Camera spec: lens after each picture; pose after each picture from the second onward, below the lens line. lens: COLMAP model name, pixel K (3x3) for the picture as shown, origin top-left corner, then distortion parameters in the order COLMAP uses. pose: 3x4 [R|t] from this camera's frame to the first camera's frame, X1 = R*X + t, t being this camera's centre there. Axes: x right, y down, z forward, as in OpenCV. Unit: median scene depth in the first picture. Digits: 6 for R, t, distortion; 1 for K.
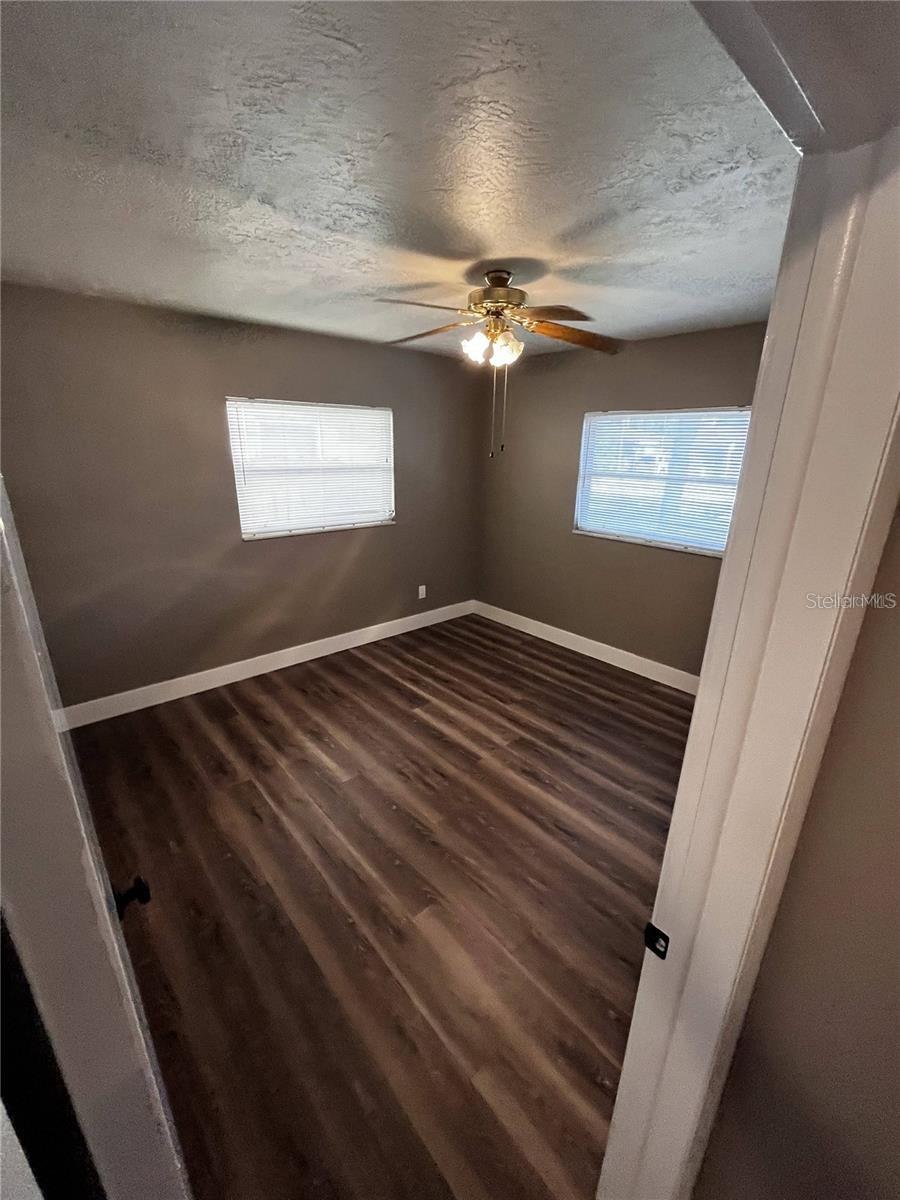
lens RADIAL K [[479.6, 0, 453.1], [0, 479.6, 597.7], [0, 0, 1]] dist [-0.000050, 0.000030]
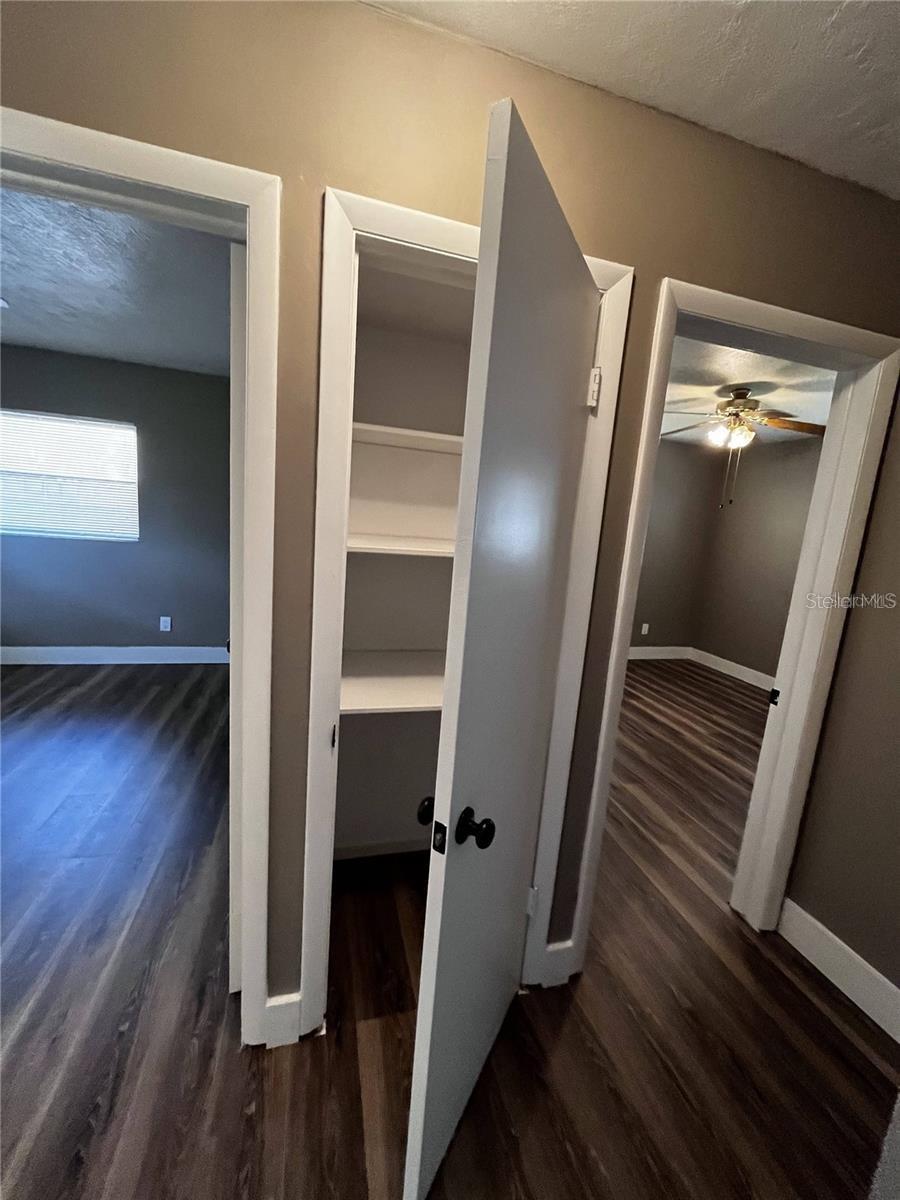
lens RADIAL K [[479.6, 0, 453.2], [0, 479.6, 605.5], [0, 0, 1]] dist [-0.000050, 0.000030]
pose [[0.900062, 0.127500, -0.416691, -0.004834], [-0.200500, 0.970176, -0.136228, 0.313211], [0.386895, 0.206160, 0.898783, -0.483192]]
